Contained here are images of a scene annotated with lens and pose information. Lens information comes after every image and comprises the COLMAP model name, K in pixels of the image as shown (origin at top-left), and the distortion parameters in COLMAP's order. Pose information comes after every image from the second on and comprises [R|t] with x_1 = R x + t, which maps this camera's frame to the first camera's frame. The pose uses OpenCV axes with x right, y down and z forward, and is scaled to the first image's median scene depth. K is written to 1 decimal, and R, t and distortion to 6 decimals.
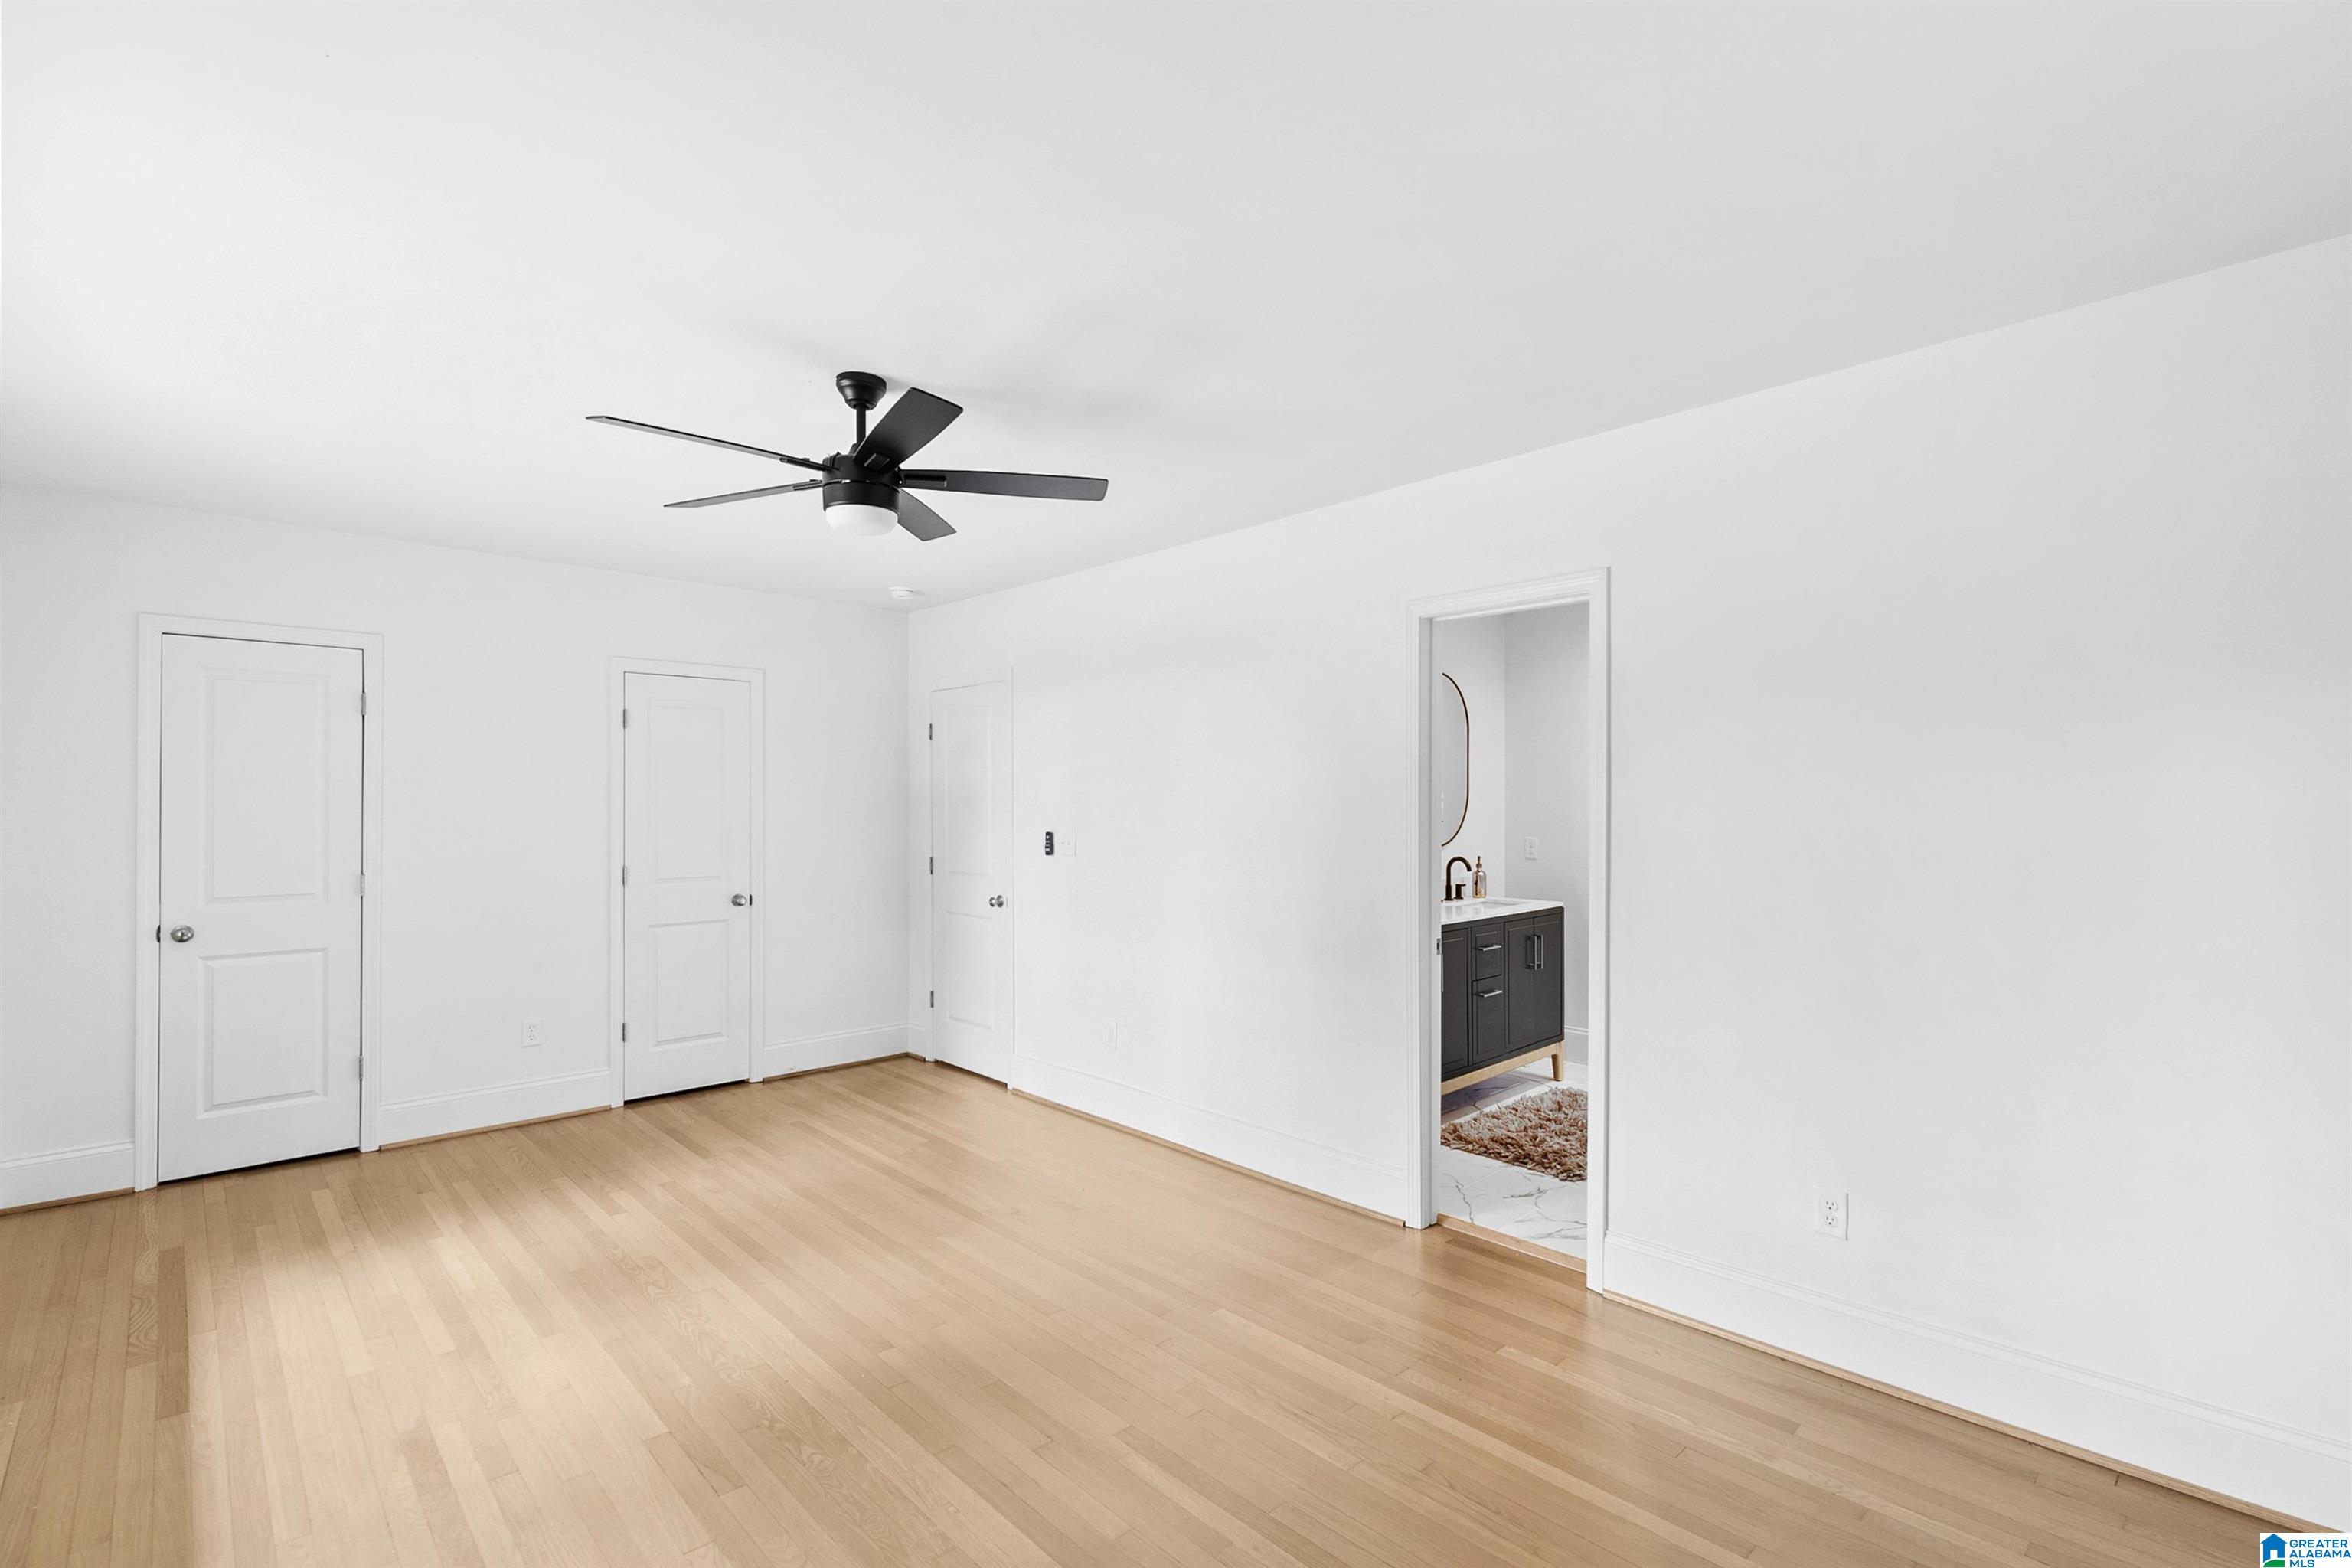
lens RADIAL K [[1133.7, 0, 1178.6], [0, 1133.7, 794.7], [0, 0, 1]] dist [0.000088, -0.000072]
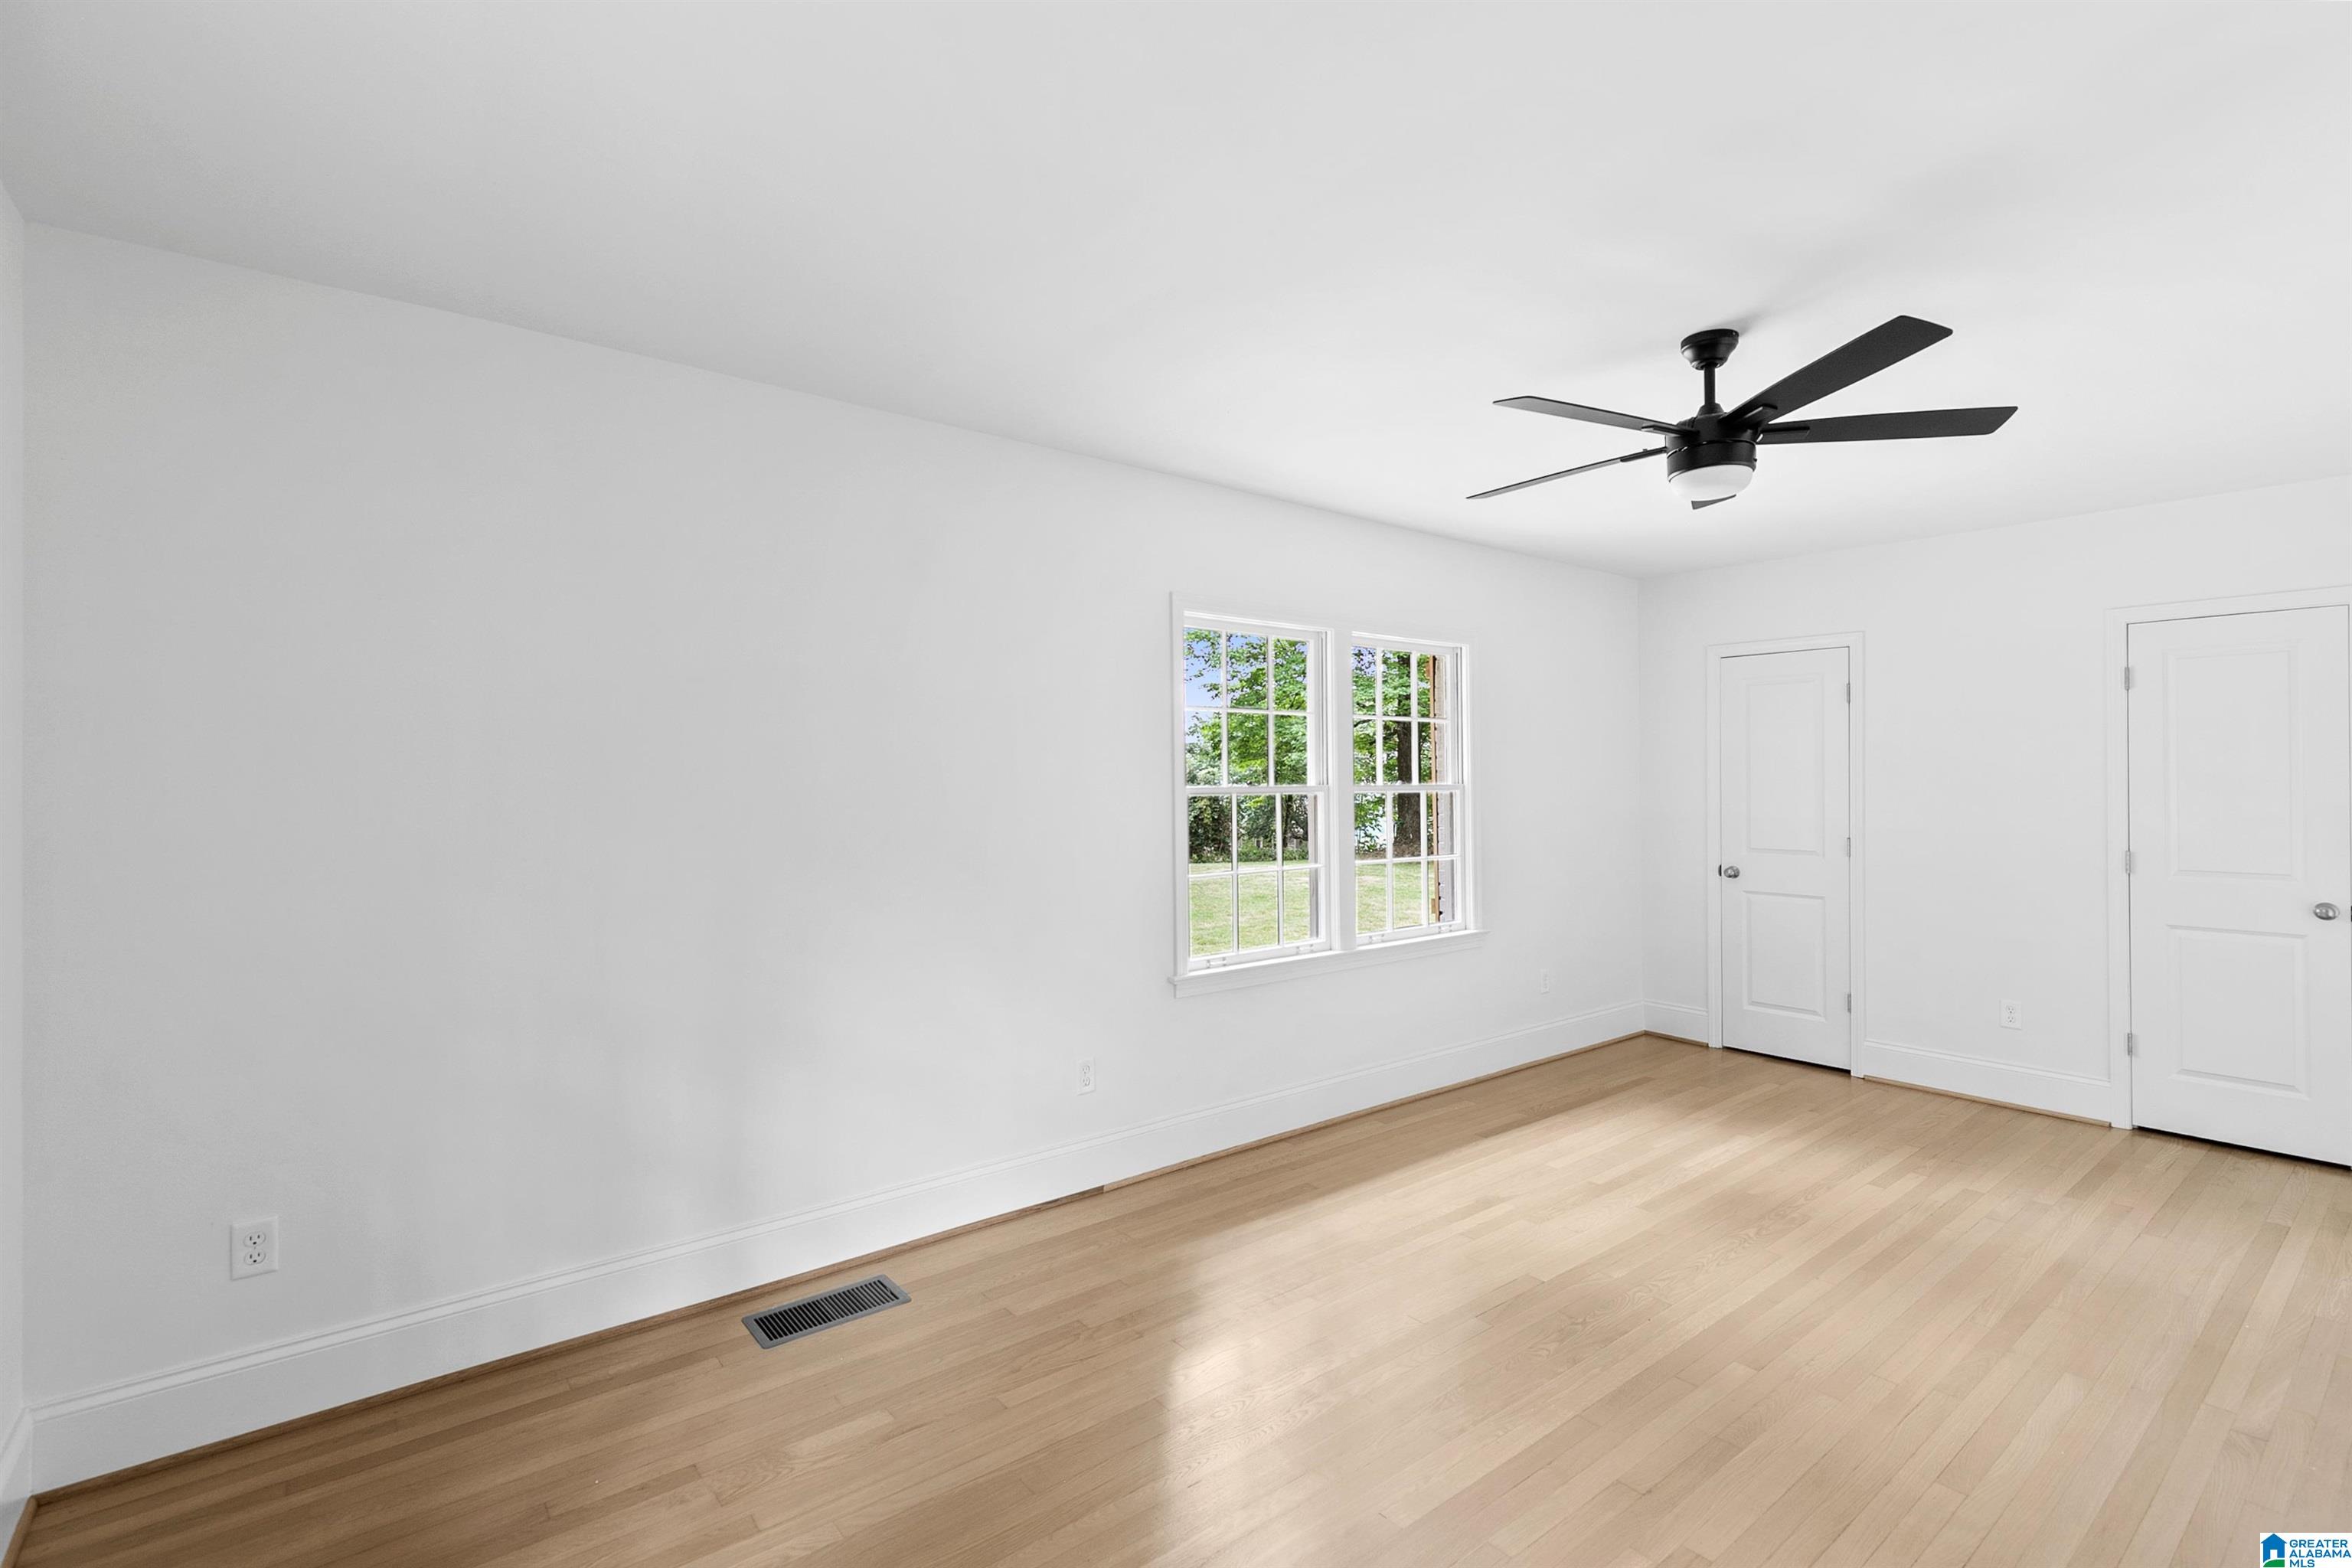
lens RADIAL K [[1056.9, 0, 1176.0], [0, 1056.9, 784.0], [0, 0, 1]] dist [-0.000292, 0.000137]
pose [[-0.112031, 0.004924, -0.993692, 0.488976], [0.009272, 0.999949, 0.003910, 0.004330], [0.993661, -0.008776, -0.112071, 0.479682]]
